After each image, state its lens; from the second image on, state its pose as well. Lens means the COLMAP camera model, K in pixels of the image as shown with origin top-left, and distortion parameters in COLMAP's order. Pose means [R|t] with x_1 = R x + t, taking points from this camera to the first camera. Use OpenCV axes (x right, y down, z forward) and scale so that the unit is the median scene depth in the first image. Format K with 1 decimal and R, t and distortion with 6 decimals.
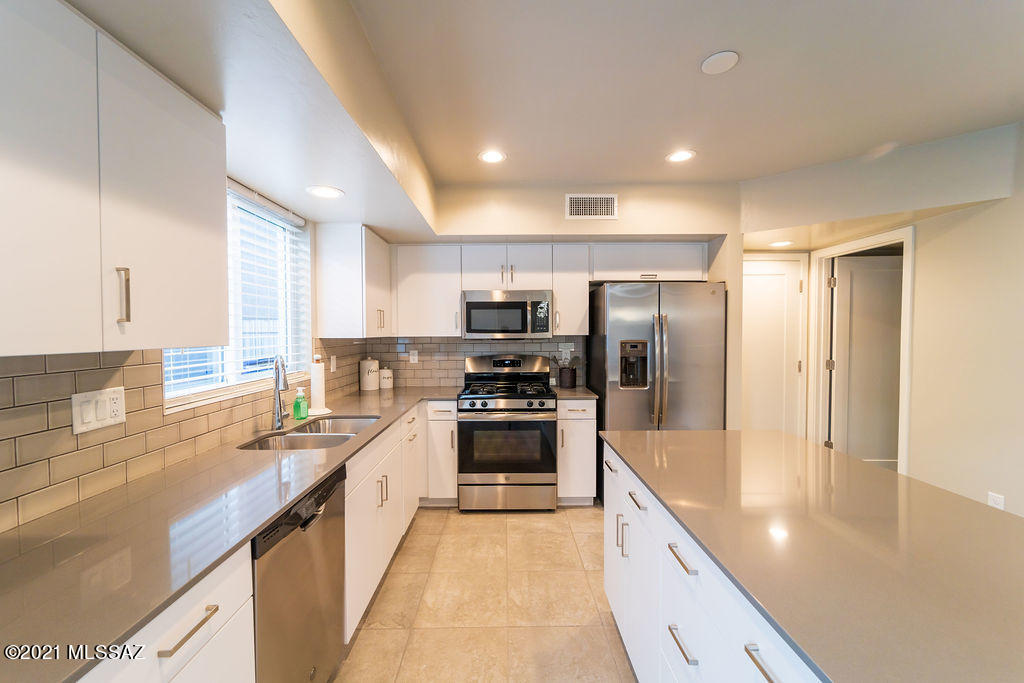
lens RADIAL K [[429.6, 0, 498.6], [0, 429.6, 340.1], [0, 0, 1]] dist [-0.001492, -0.000257]
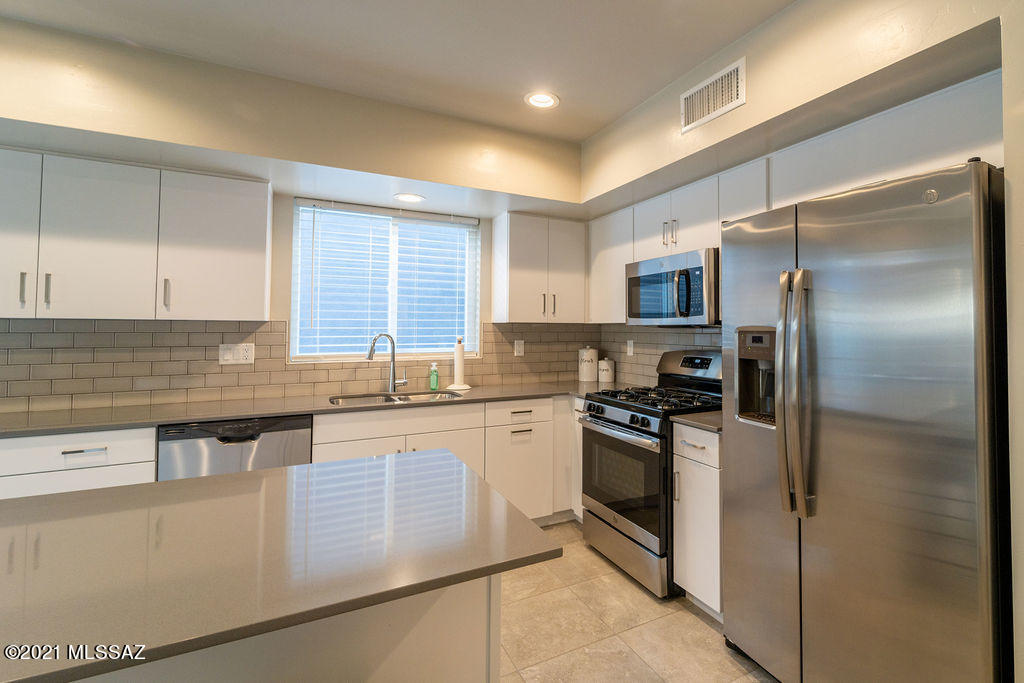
lens RADIAL K [[493.7, 0, 583.2], [0, 493.7, 311.1], [0, 0, 1]] dist [0.000782, -0.000497]
pose [[0.495527, -0.022762, -0.868294, 0.717379], [-0.026555, 0.998792, -0.041338, 0.011054], [0.868186, 0.043542, 0.494324, 0.534420]]
